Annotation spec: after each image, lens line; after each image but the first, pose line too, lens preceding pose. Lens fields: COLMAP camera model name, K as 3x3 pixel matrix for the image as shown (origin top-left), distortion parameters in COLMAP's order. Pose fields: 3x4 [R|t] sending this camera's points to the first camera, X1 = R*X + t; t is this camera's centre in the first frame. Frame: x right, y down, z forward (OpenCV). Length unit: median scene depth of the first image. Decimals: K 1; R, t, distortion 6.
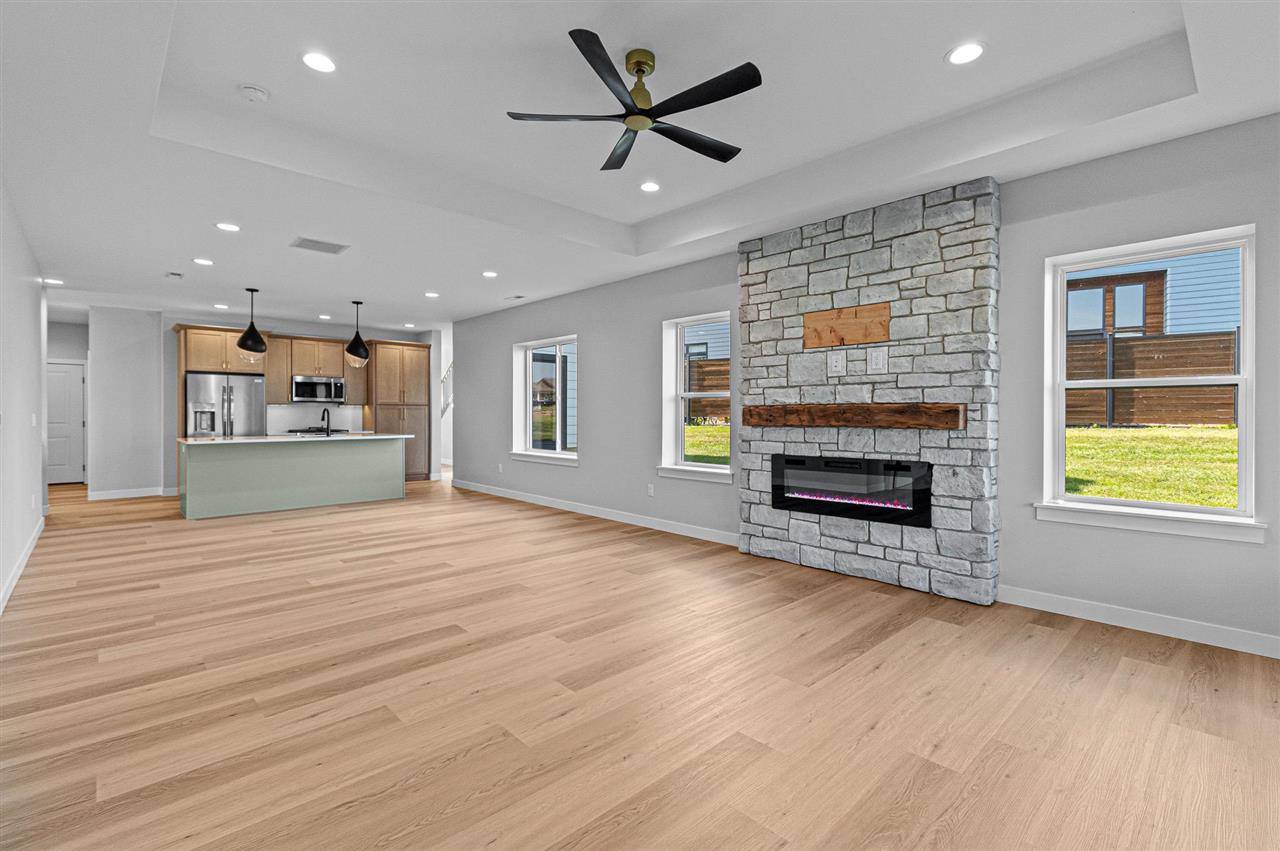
lens RADIAL K [[569.1, 0, 646.8], [0, 569.1, 413.0], [0, 0, 1]] dist [0.006648, -0.001525]
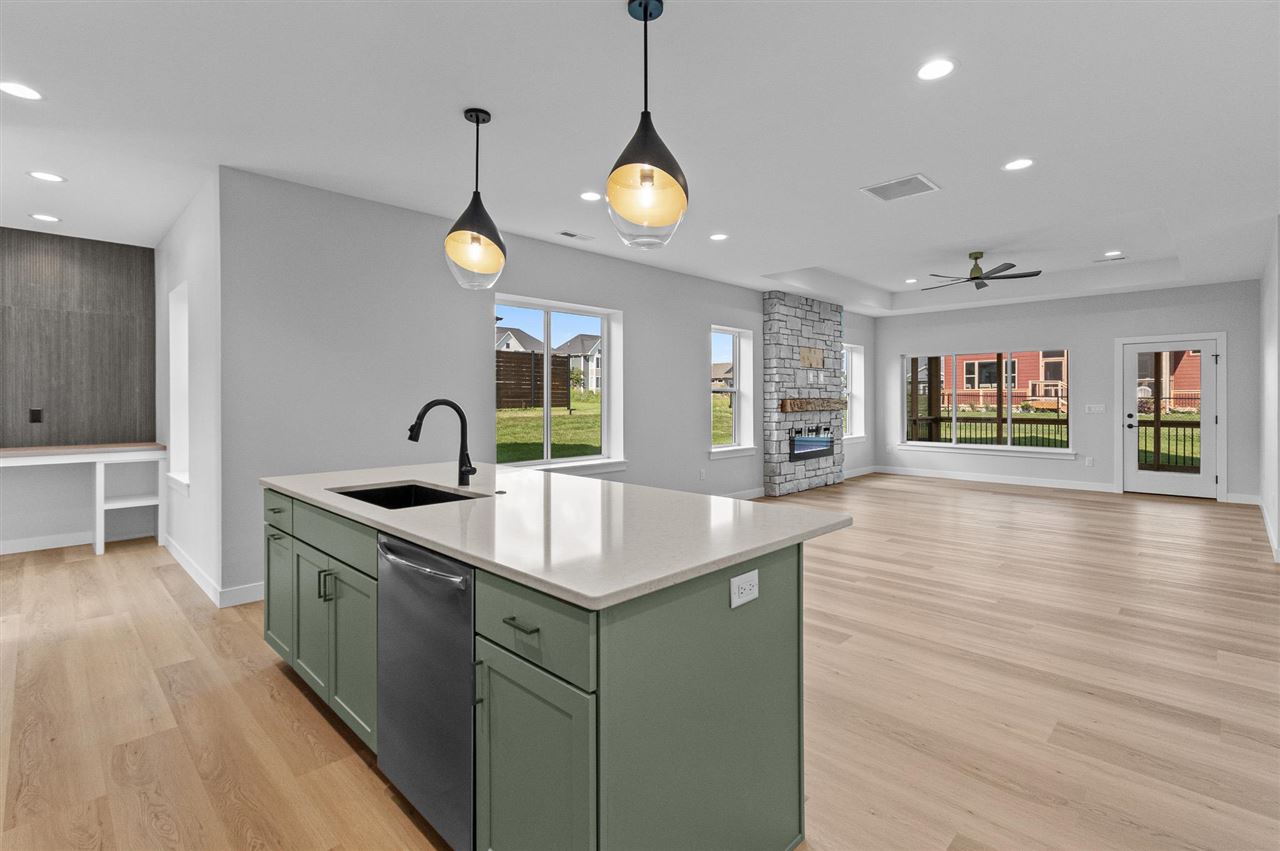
lens RADIAL K [[592.0, 0, 649.5], [0, 592.0, 403.7], [0, 0, 1]] dist [0.009327, 0.000157]
pose [[-0.030044, -0.006681, 0.999526, -0.855143], [0.001137, 0.999977, 0.006718, -0.007152], [-0.999548, 0.001339, -0.030036, 0.852125]]
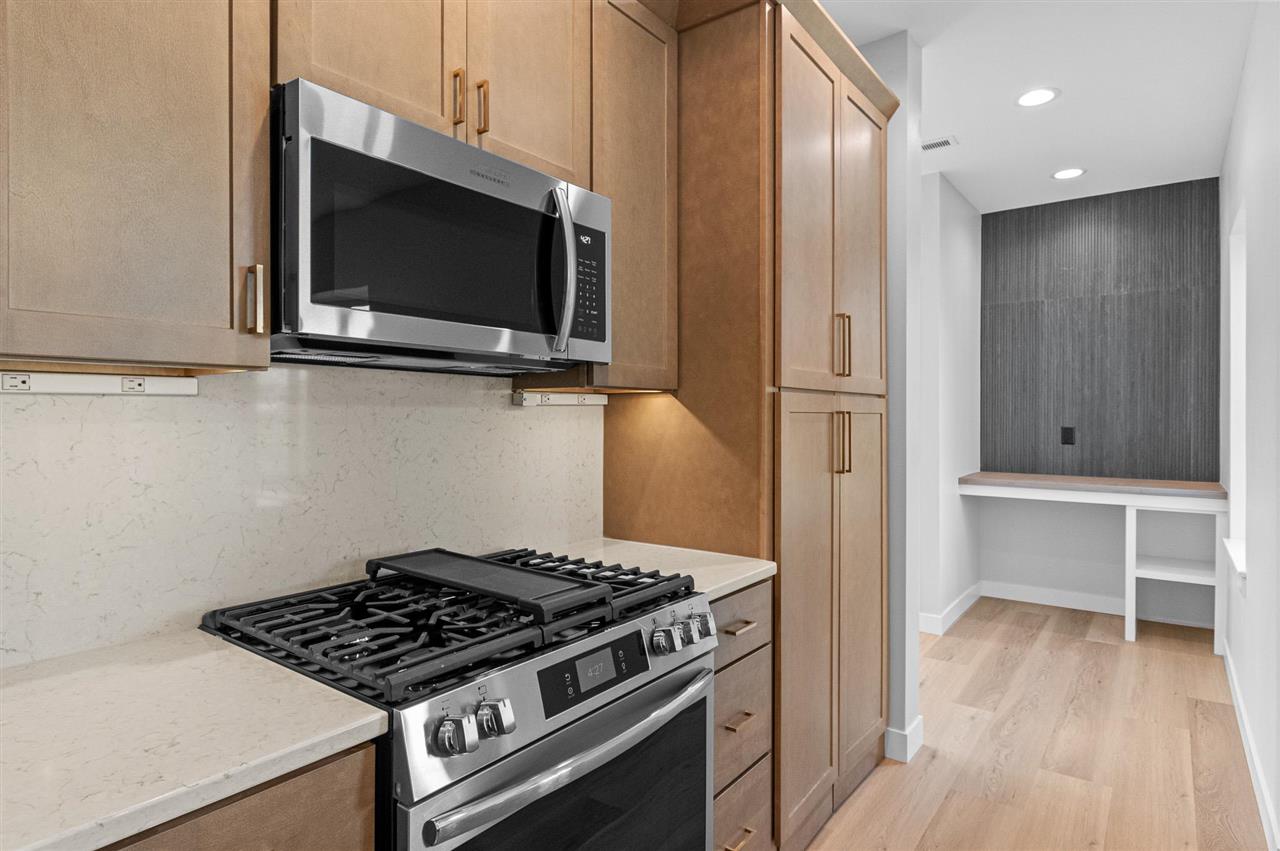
lens RADIAL K [[683.3, 0, 650.8], [0, 683.3, 417.7], [0, 0, 1]] dist [-0.005737, -0.000092]
pose [[0.988850, -0.003210, 0.148882, -0.638362], [0.002622, 0.999988, 0.004144, -0.008813], [-0.148893, -0.003707, 0.988846, 0.969908]]
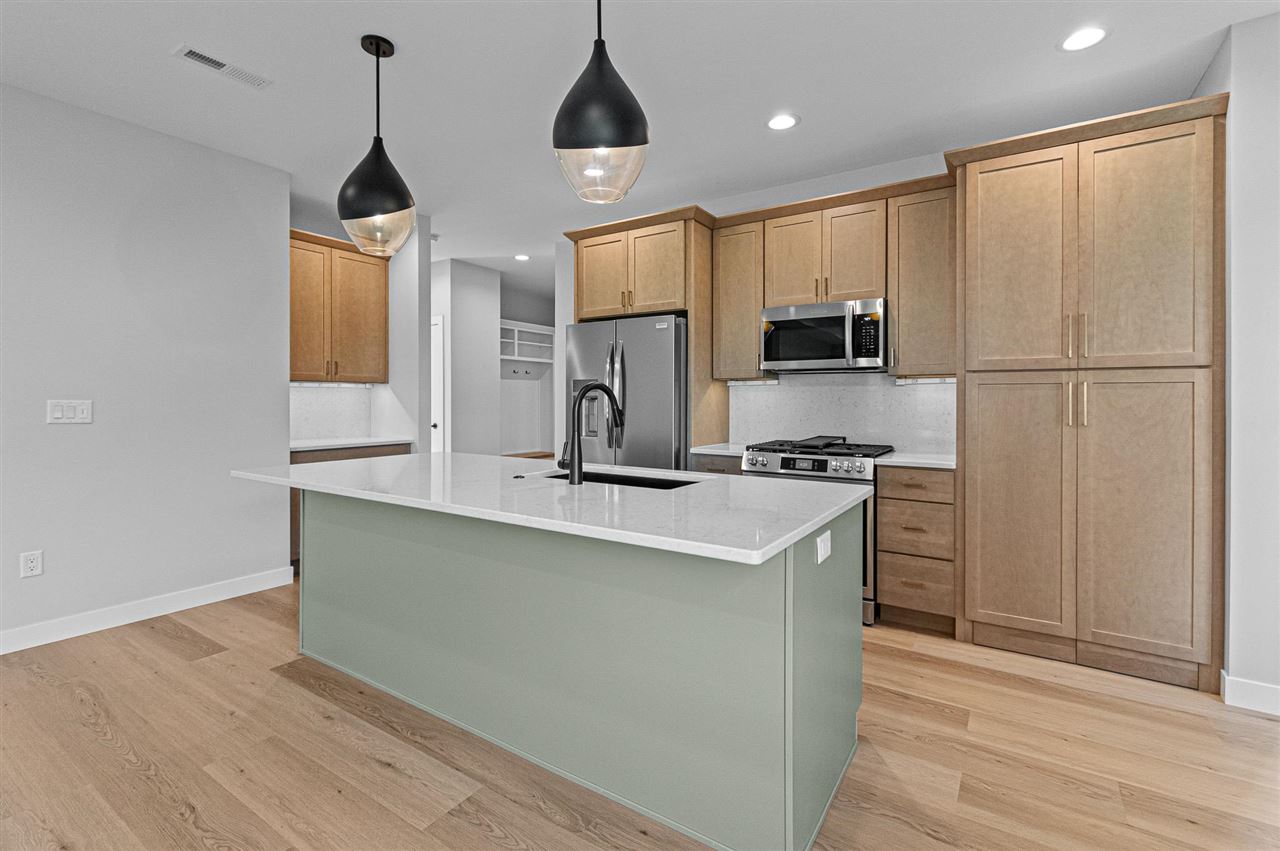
lens RADIAL K [[569.1, 0, 645.9], [0, 569.1, 401.5], [0, 0, 1]] dist [0.006648, -0.001525]
pose [[0.227660, 0.005481, -0.973725, -0.268257], [0.002276, 0.999978, 0.006161, -0.001767], [0.973738, -0.003619, 0.227642, 0.915942]]
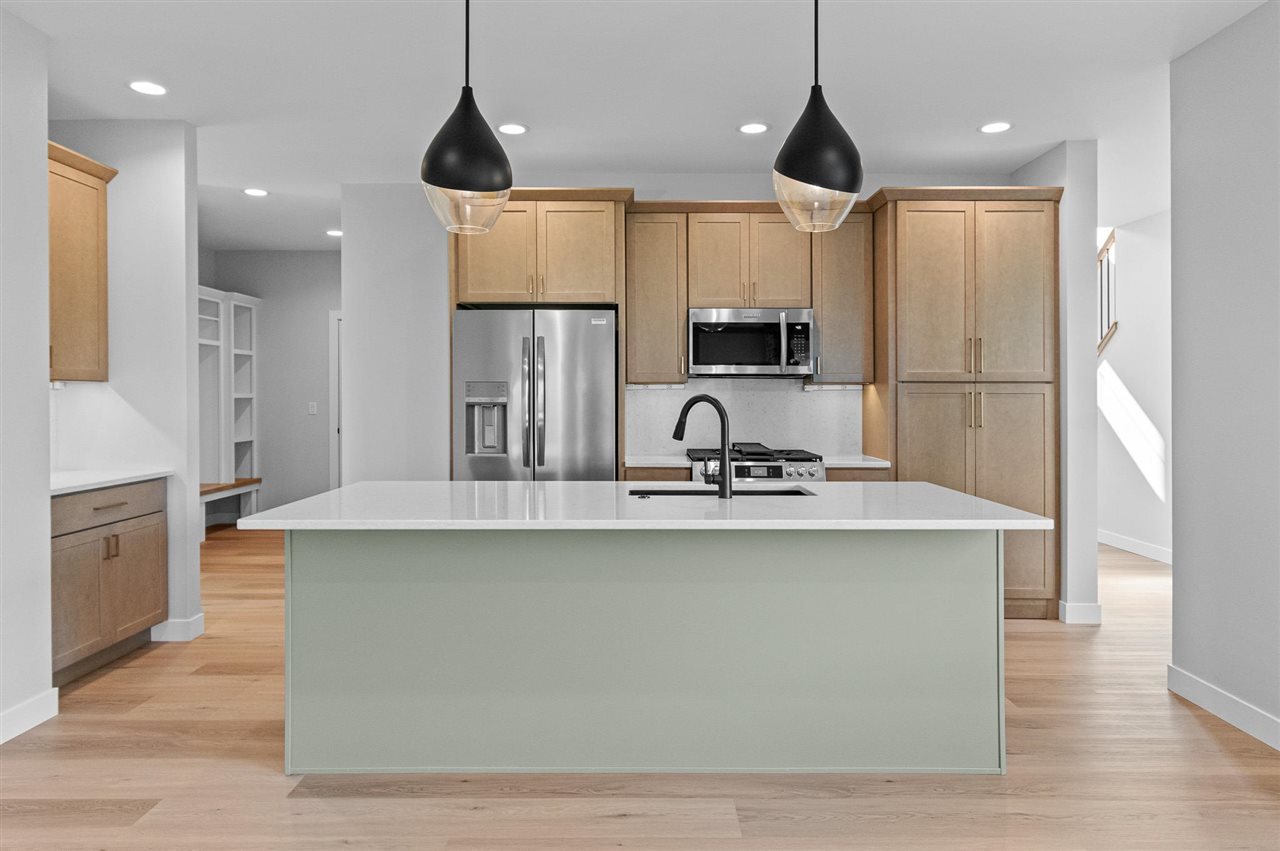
lens RADIAL K [[765.4, 0, 650.0], [0, 765.4, 397.8], [0, 0, 1]] dist [-0.001328, -0.002979]
pose [[0.717604, -0.000840, -0.696451, -0.314805], [0.001214, 0.999999, 0.000045, -0.006447], [0.696450, -0.000877, 0.717605, 0.682676]]
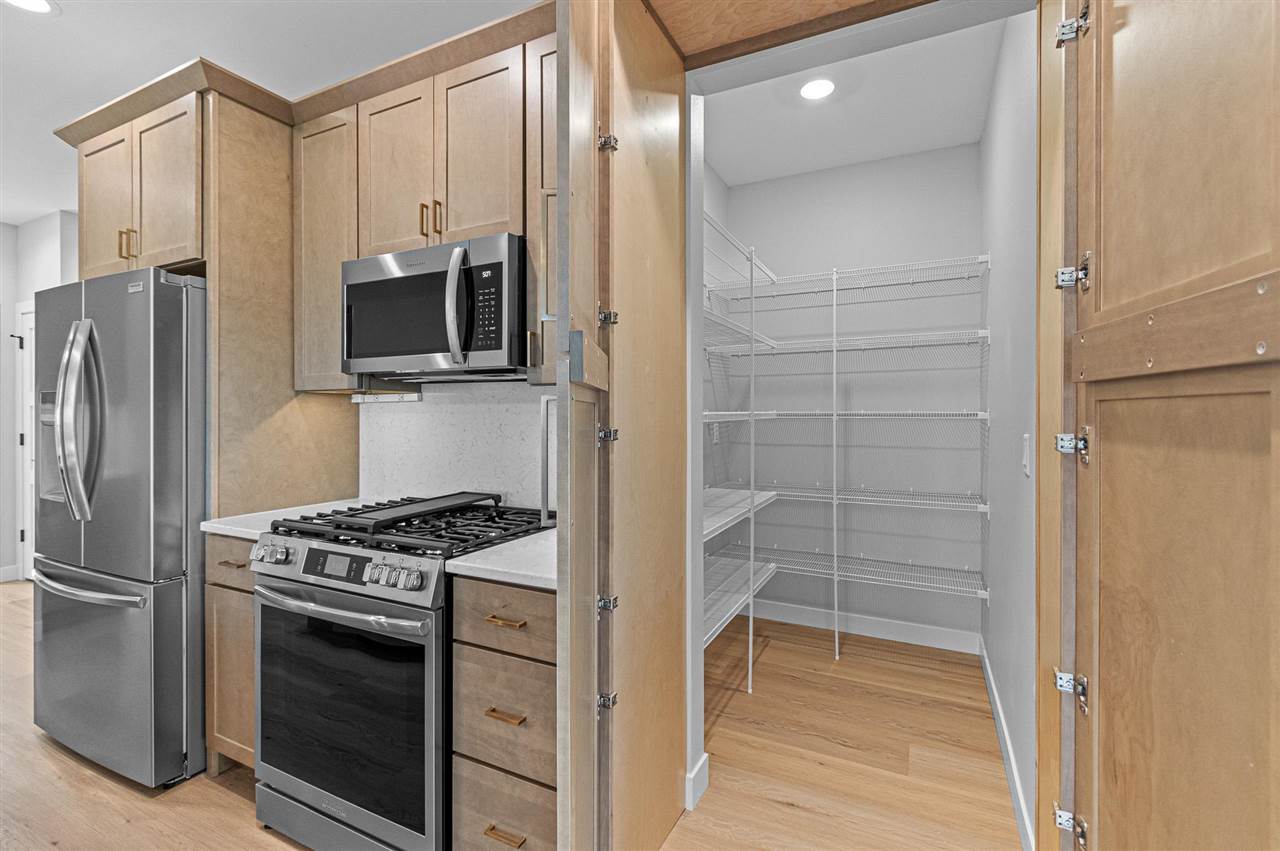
lens RADIAL K [[569.1, 0, 637.9], [0, 569.1, 420.6], [0, 0, 1]] dist [0.006648, -0.001525]
pose [[0.340366, 0.007978, -0.940259, -0.412407], [-0.000057, 0.999964, 0.008464, -0.006069], [0.940293, -0.002827, 0.340354, 1.143206]]
